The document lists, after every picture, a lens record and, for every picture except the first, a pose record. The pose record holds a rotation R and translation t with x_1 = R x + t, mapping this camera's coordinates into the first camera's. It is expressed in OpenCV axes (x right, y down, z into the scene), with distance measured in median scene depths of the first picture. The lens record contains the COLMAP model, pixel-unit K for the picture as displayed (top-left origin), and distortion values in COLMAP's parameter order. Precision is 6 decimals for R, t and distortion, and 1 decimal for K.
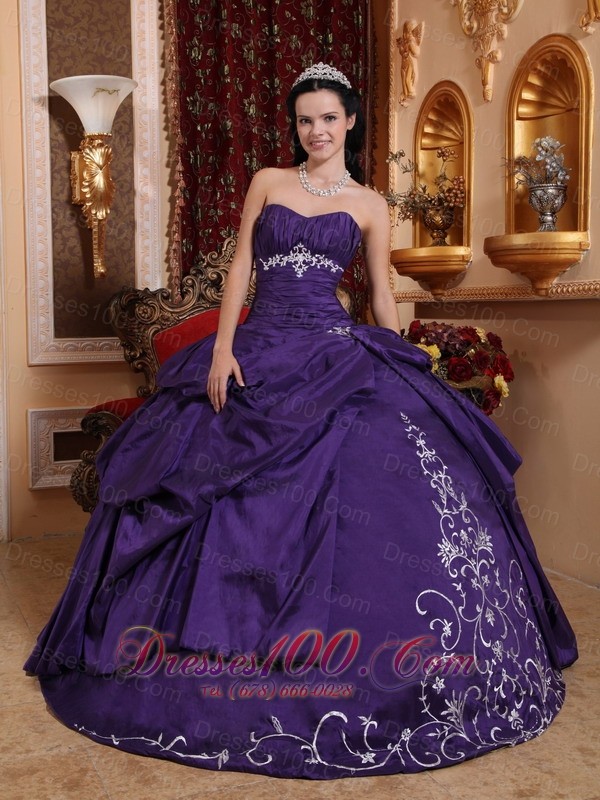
lens RADIAL K [[1067.0, 0, 296.0], [0, 1067.0, 389.8], [0, 0, 1]] dist [0.016097, 0.071667]
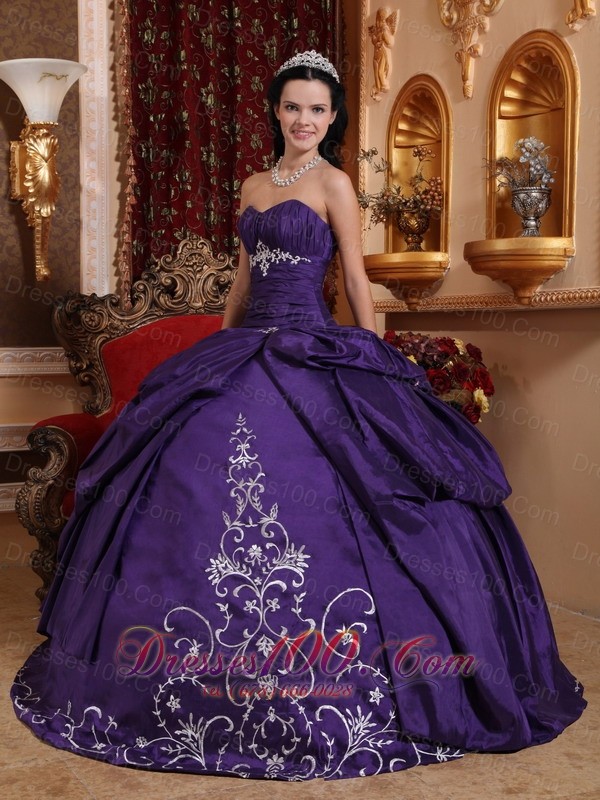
lens RADIAL K [[1271.1, 0, 308.2], [0, 1271.1, 400.7], [0, 0, 1]] dist [0.077000, 0.111380]
pose [[0.997824, 0.006736, 0.065583, -0.029524], [-0.005415, 0.999779, -0.020301, 0.017802], [-0.065706, 0.019901, 0.997641, -0.096179]]
